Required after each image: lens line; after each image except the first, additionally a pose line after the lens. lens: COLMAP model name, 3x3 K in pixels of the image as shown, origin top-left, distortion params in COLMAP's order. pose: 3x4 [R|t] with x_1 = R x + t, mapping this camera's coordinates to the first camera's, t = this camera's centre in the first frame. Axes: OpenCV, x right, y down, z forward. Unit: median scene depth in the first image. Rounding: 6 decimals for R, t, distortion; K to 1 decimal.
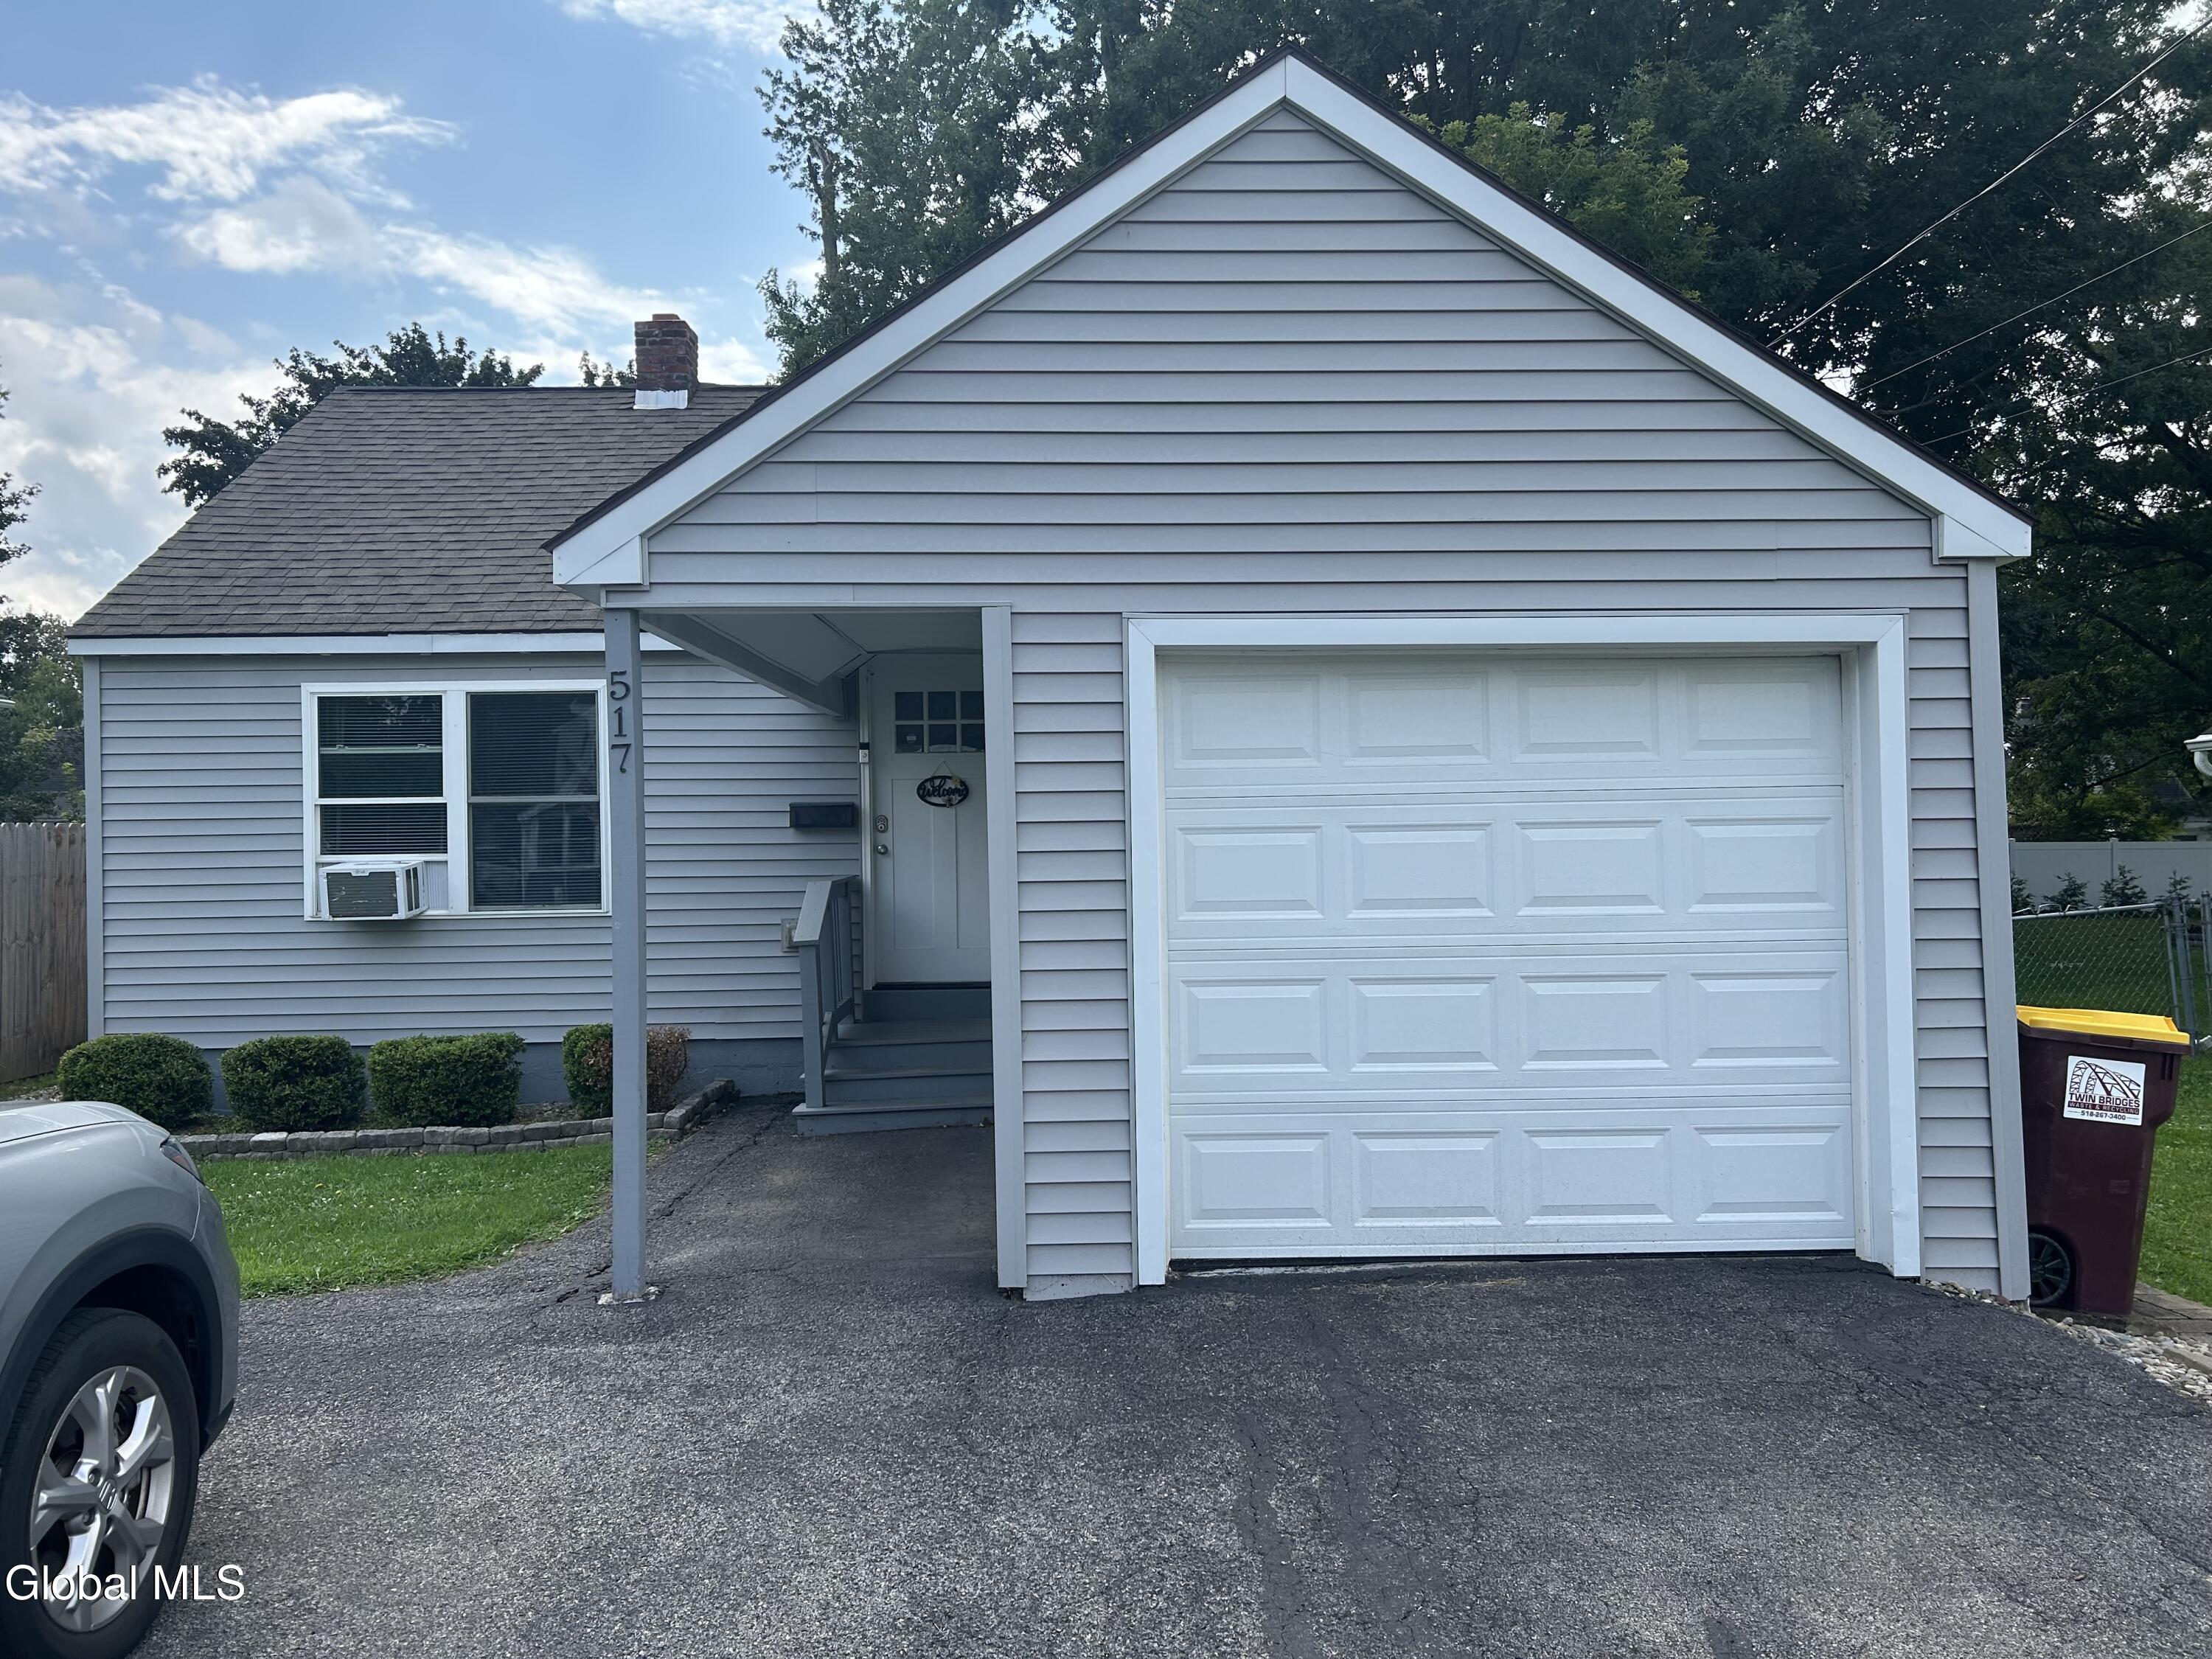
lens RADIAL K [[1653.9, 0, 1100.3], [0, 1653.9, 841.0], [0, 0, 1]] dist [0.066010, -0.066398]
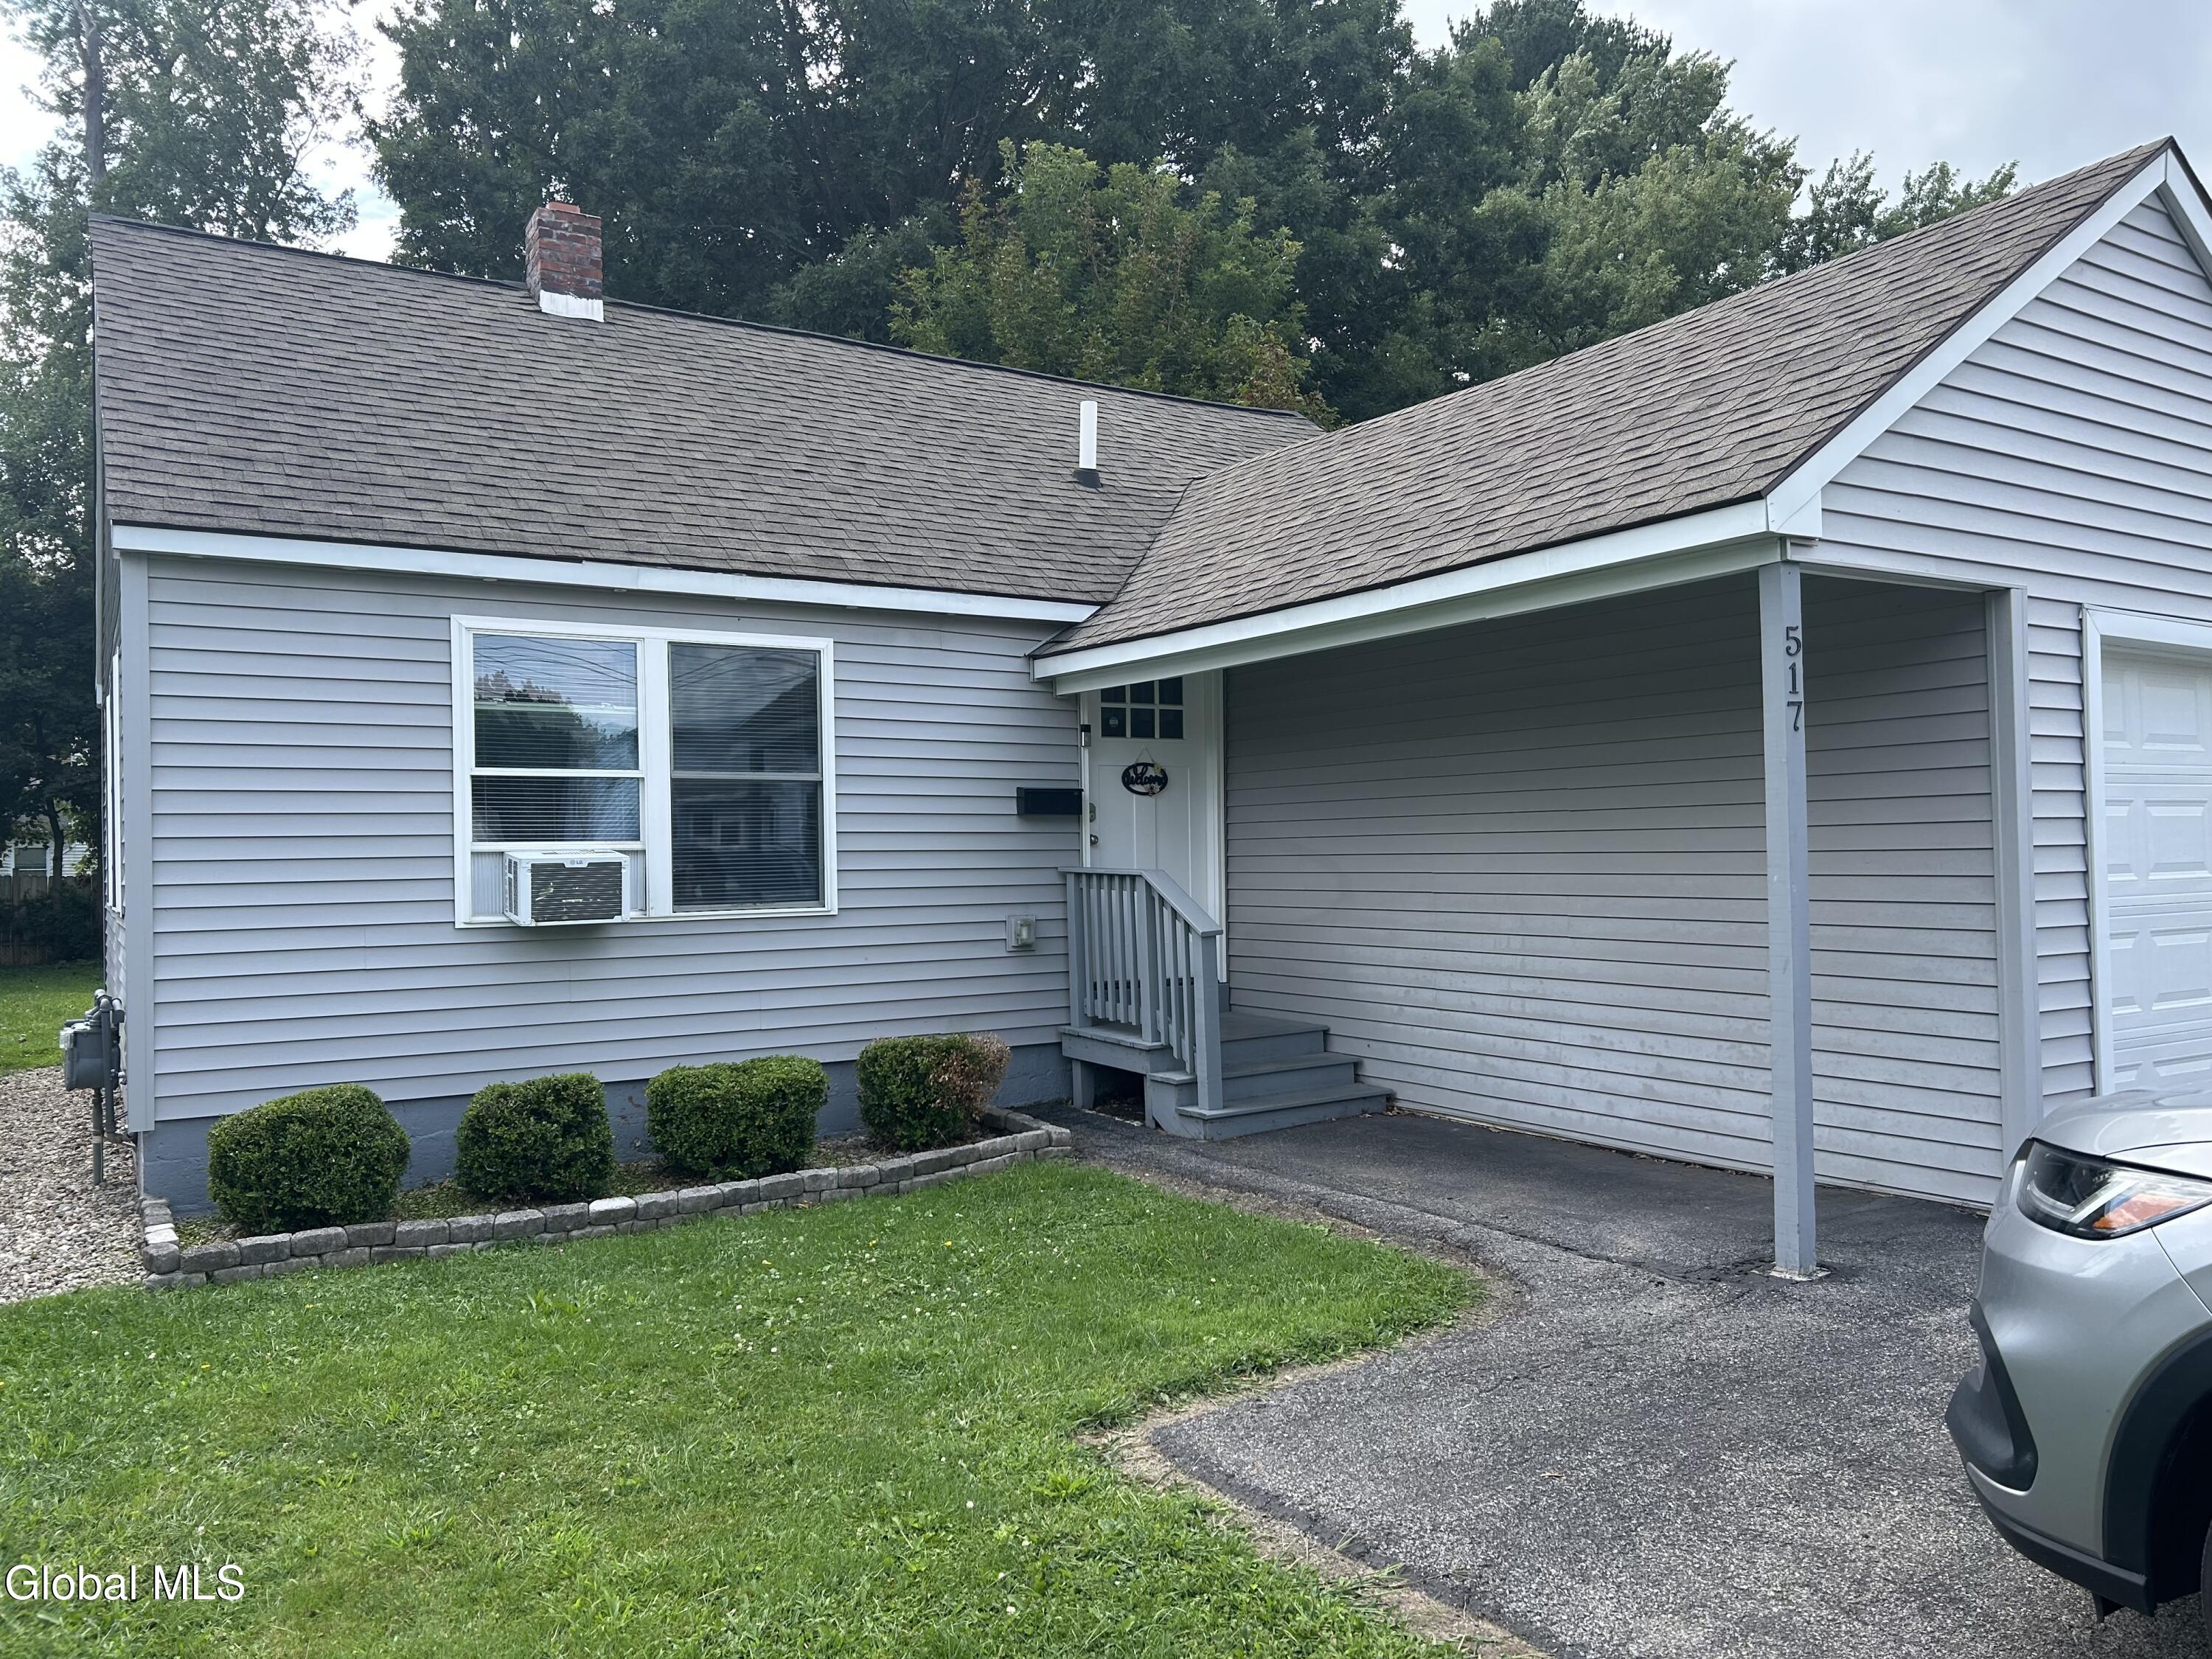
lens RADIAL K [[1653.9, 0, 1095.8], [0, 1653.9, 840.8], [0, 0, 1]] dist [0.066010, -0.066398]
pose [[0.856097, 0.006361, 0.516777, -0.625968], [0.002014, 0.999876, -0.015644, 0.020635], [-0.516812, 0.014434, 0.855977, 0.205973]]
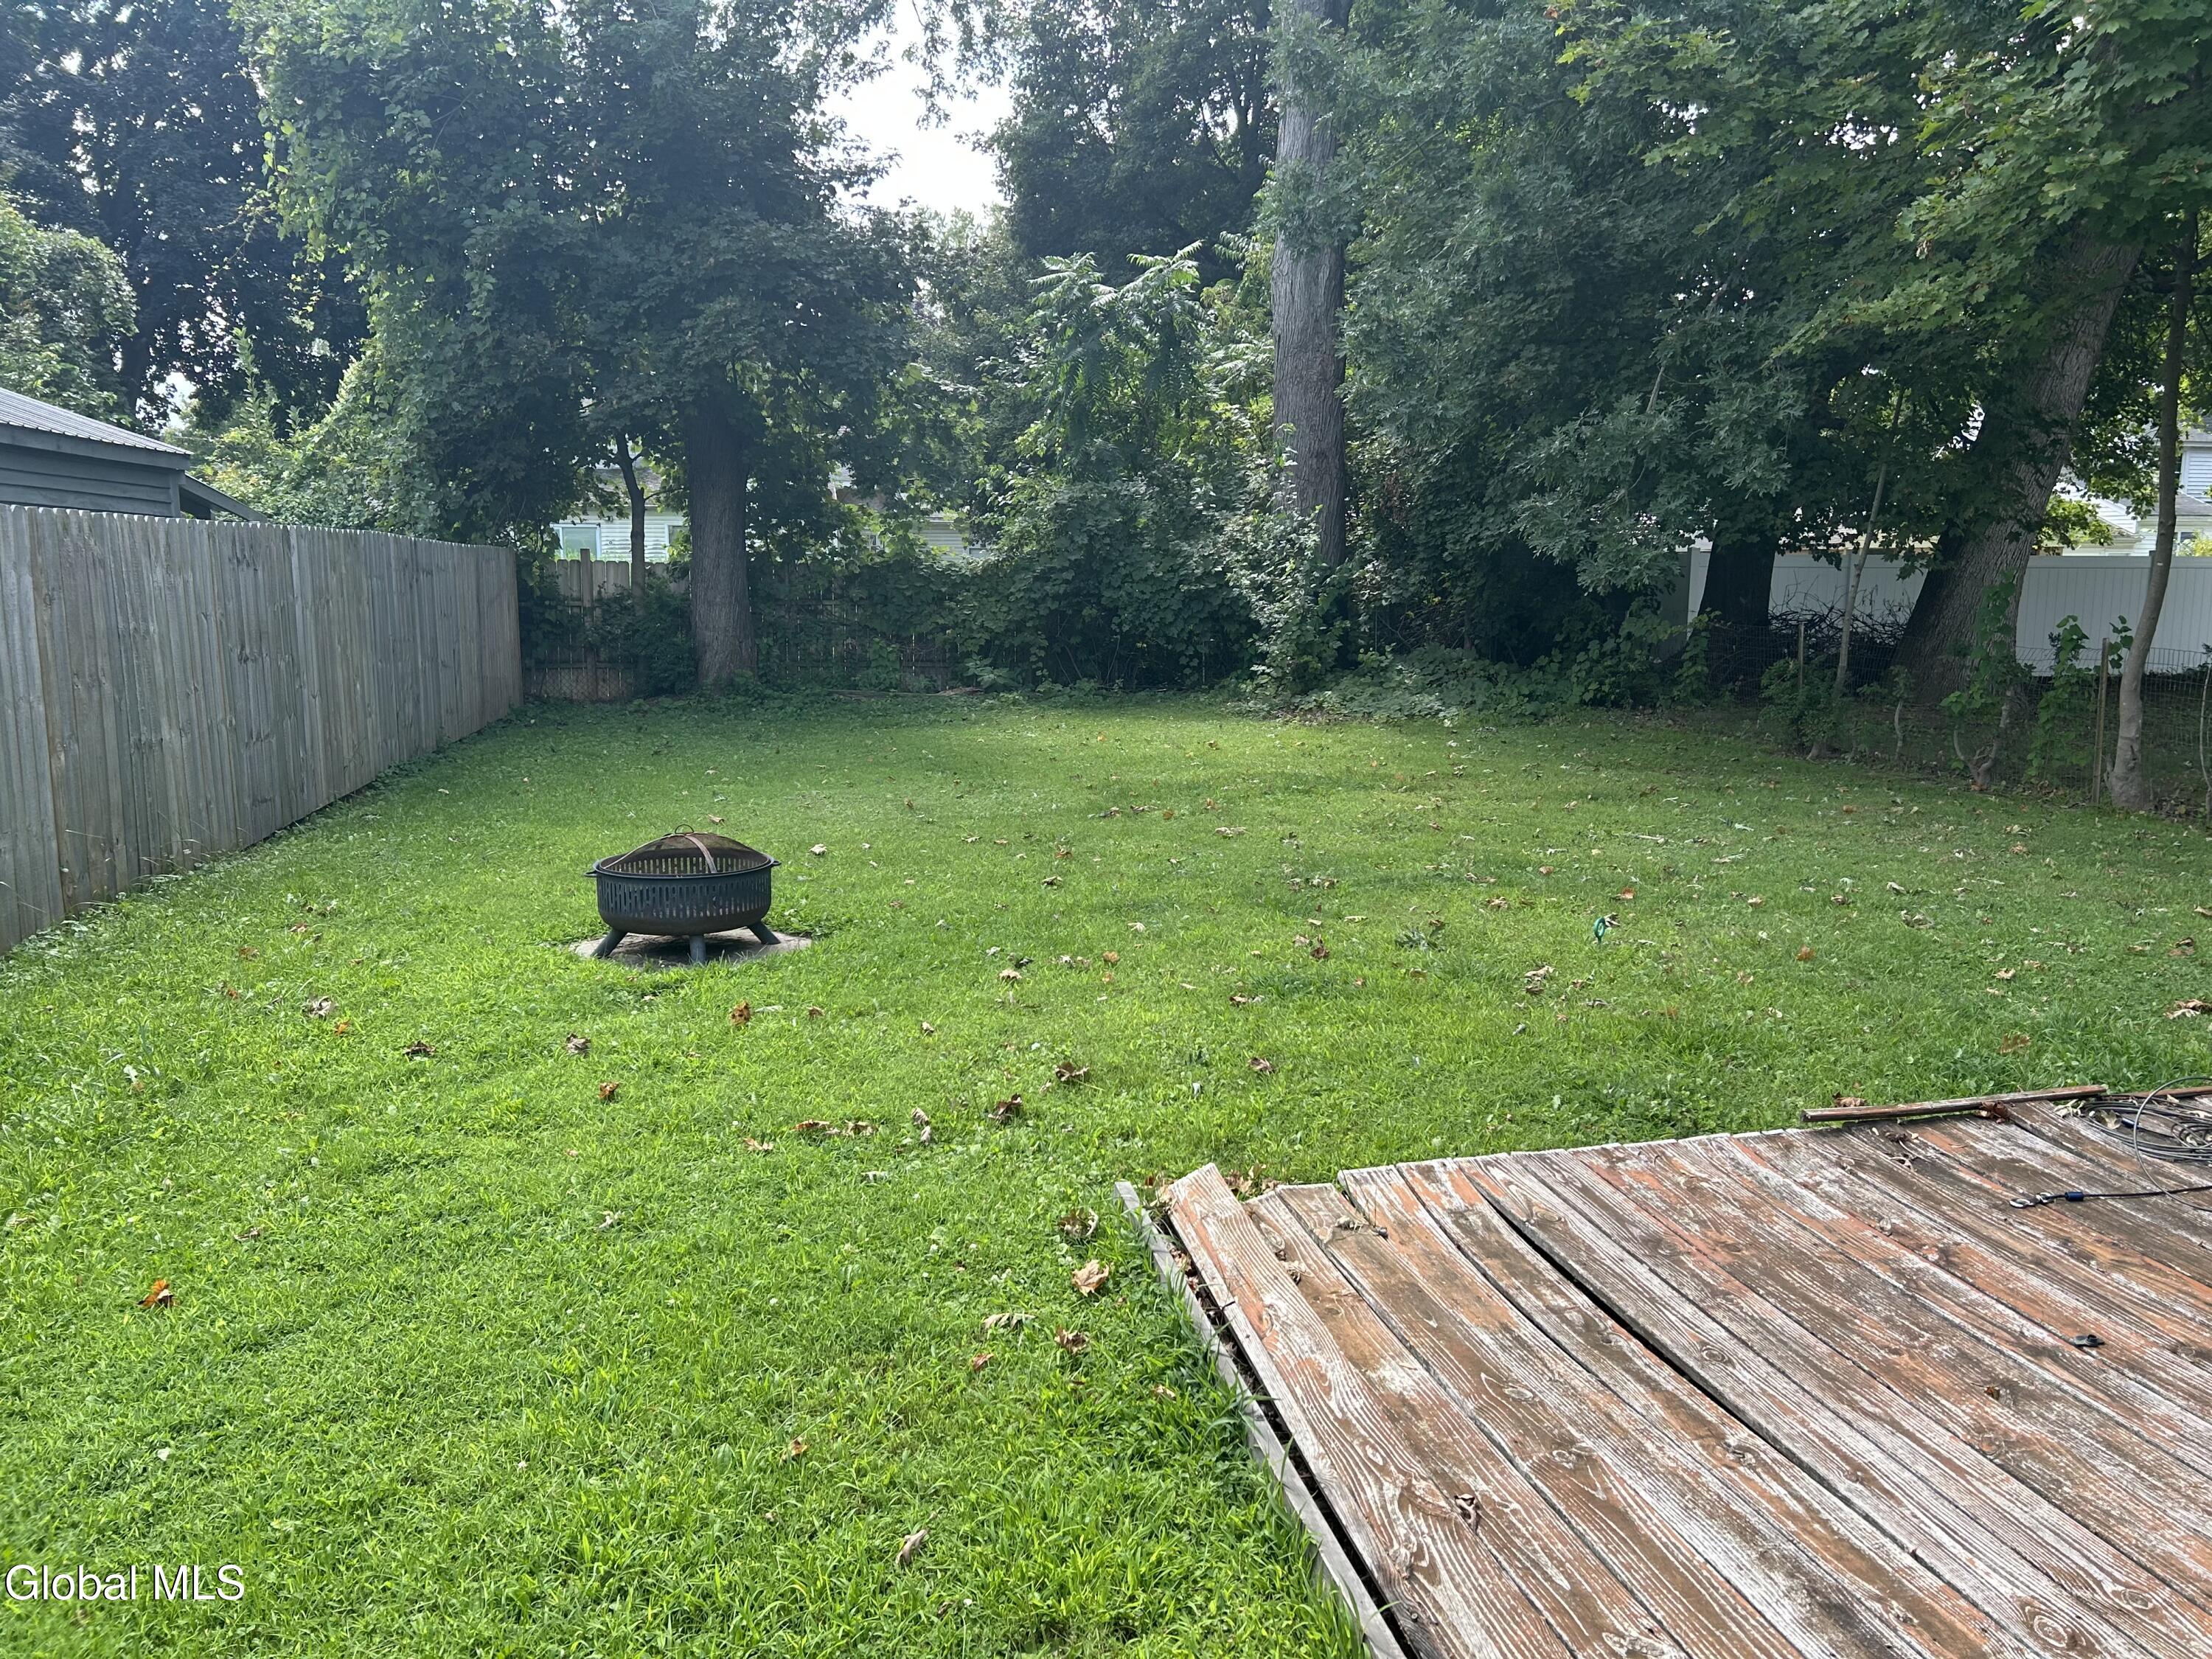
lens RADIAL K [[1653.9, 0, 1108.1], [0, 1653.9, 825.7], [0, 0, 1]] dist [0.066010, -0.066398]
pose [[0.984957, -0.010872, 0.172458, -0.449476], [-0.017020, 0.987062, 0.159431, 0.016622], [-0.171960, -0.159968, 0.972029, 1.867730]]
